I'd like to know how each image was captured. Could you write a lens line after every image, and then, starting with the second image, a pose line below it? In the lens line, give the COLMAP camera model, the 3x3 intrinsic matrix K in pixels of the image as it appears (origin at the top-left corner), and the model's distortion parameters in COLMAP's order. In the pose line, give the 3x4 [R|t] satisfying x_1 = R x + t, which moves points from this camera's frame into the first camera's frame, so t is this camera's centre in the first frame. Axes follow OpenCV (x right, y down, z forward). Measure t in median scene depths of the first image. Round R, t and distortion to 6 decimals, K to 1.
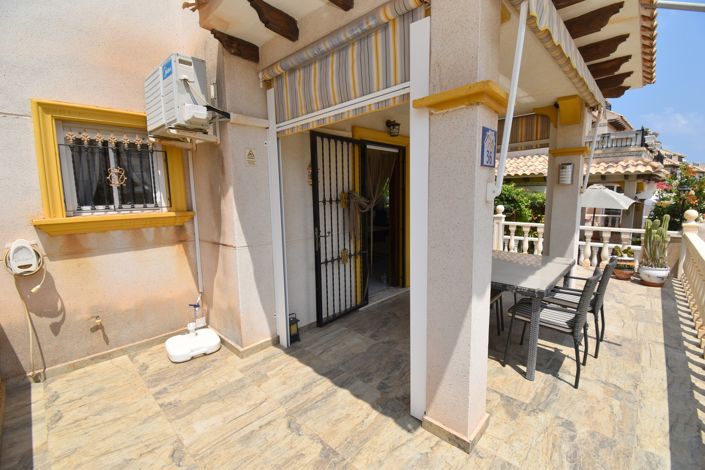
lens RADIAL K [[307.5, 0, 352.5], [0, 307.5, 235.0], [0, 0, 1]] dist [-0.000198, -0.014909]
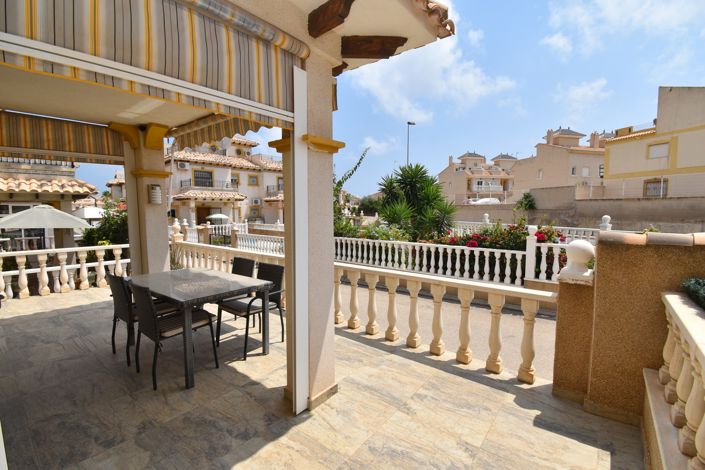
lens RADIAL K [[309.2, 0, 354.4], [0, 309.2, 237.3], [0, 0, 1]] dist [0.001392, -0.021079]
pose [[-0.100486, -0.078214, 0.991859, -0.362613], [0.135237, 0.986579, 0.091499, -0.043718], [-0.985705, 0.143331, -0.088560, 0.339834]]
